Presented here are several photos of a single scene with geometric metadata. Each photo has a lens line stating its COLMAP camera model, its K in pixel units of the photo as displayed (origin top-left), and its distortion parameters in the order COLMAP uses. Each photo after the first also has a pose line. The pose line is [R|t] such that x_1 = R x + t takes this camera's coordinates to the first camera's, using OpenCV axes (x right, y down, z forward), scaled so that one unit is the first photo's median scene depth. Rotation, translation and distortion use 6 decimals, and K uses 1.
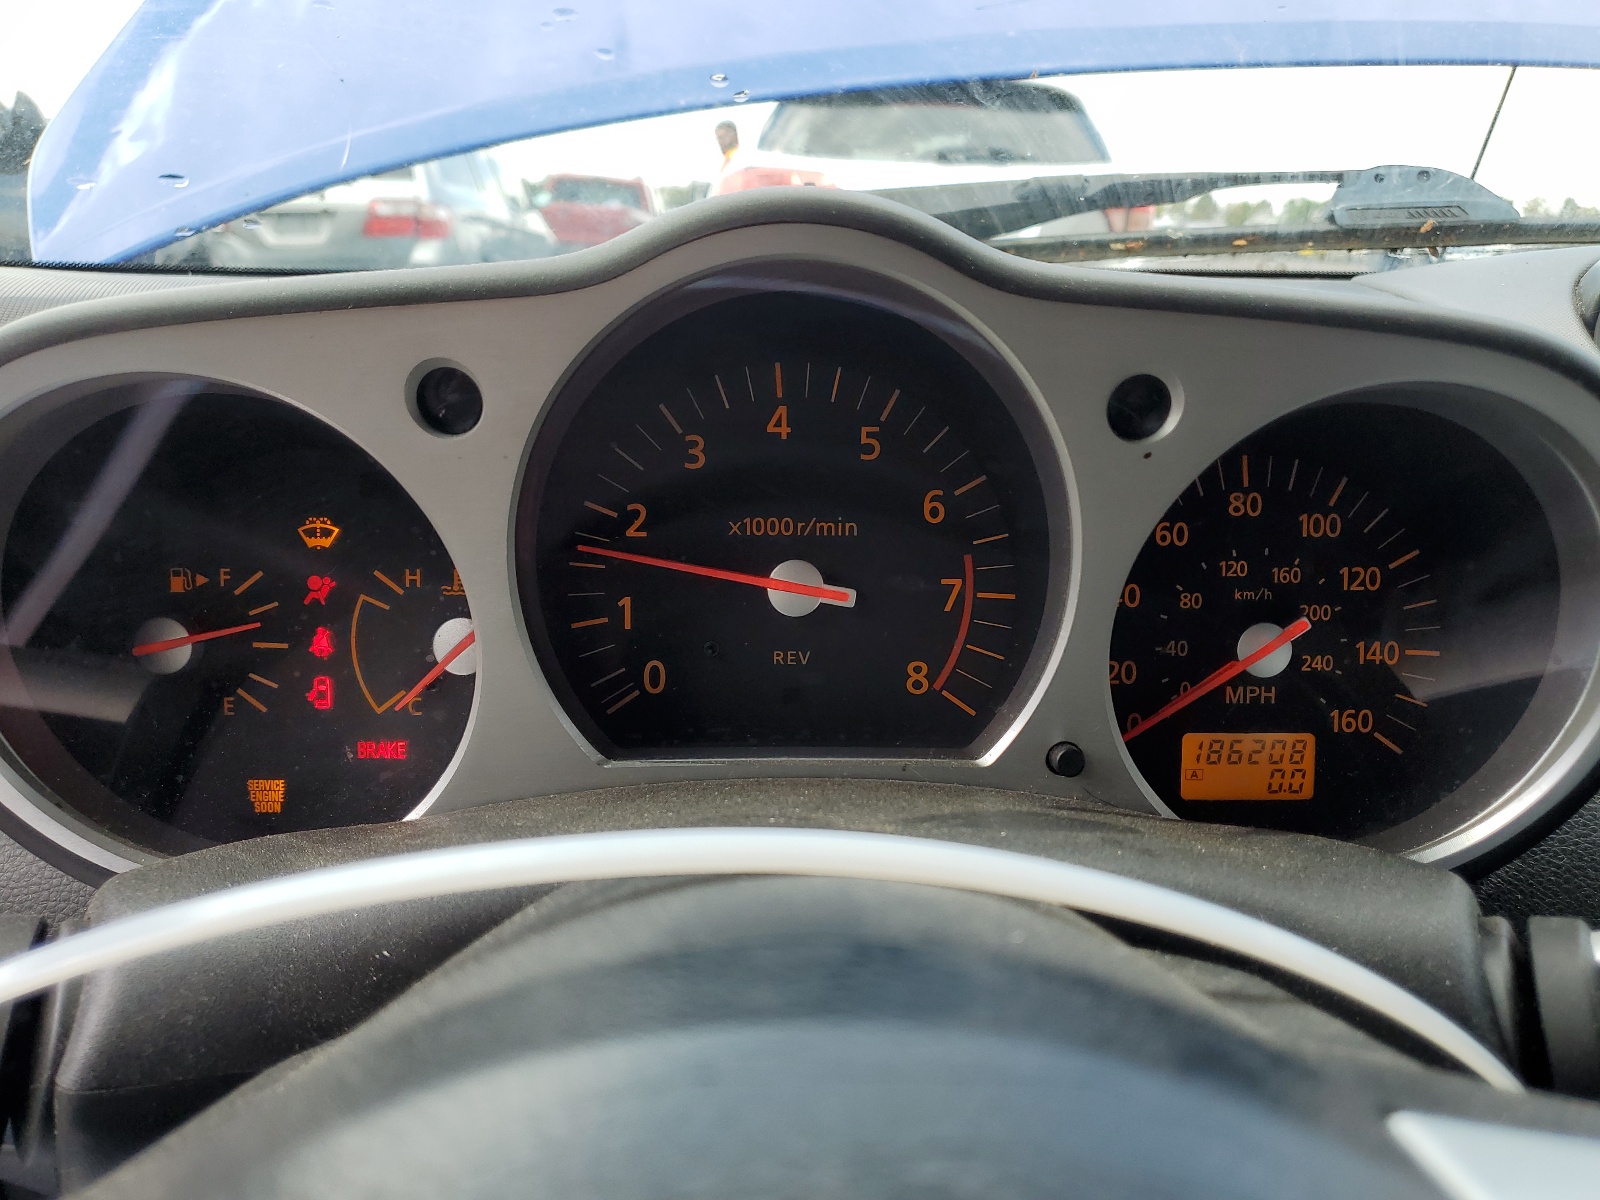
lens RADIAL K [[1208.3, 0, 800.9], [0, 1208.3, 597.4], [0, 0, 1]] dist [0.043995, 0.004563]
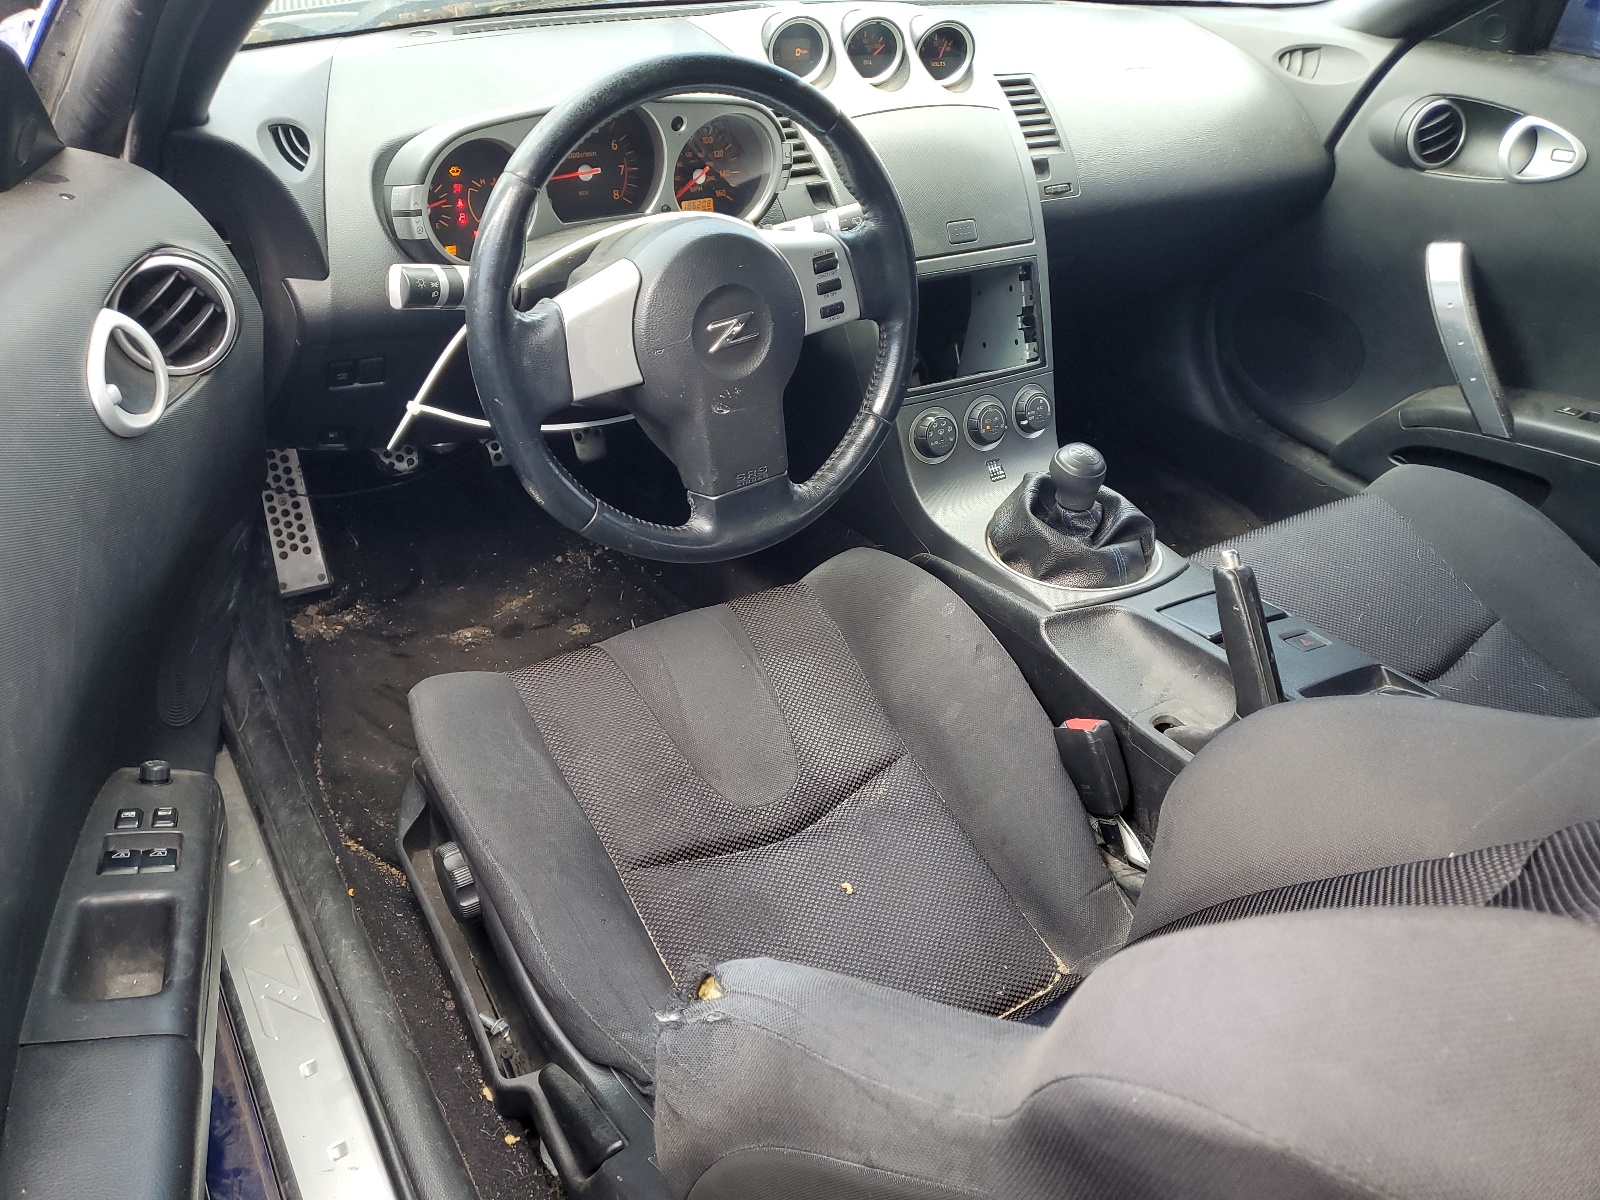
lens RADIAL K [[1208.3, 0, 797.5], [0, 1208.3, 600.9], [0, 0, 1]] dist [0.043995, 0.004563]
pose [[0.854551, -0.267850, 0.444970, -1.420504], [0.079735, 0.914258, 0.397209, -0.231389], [-0.513210, -0.303956, 0.802637, -2.648119]]
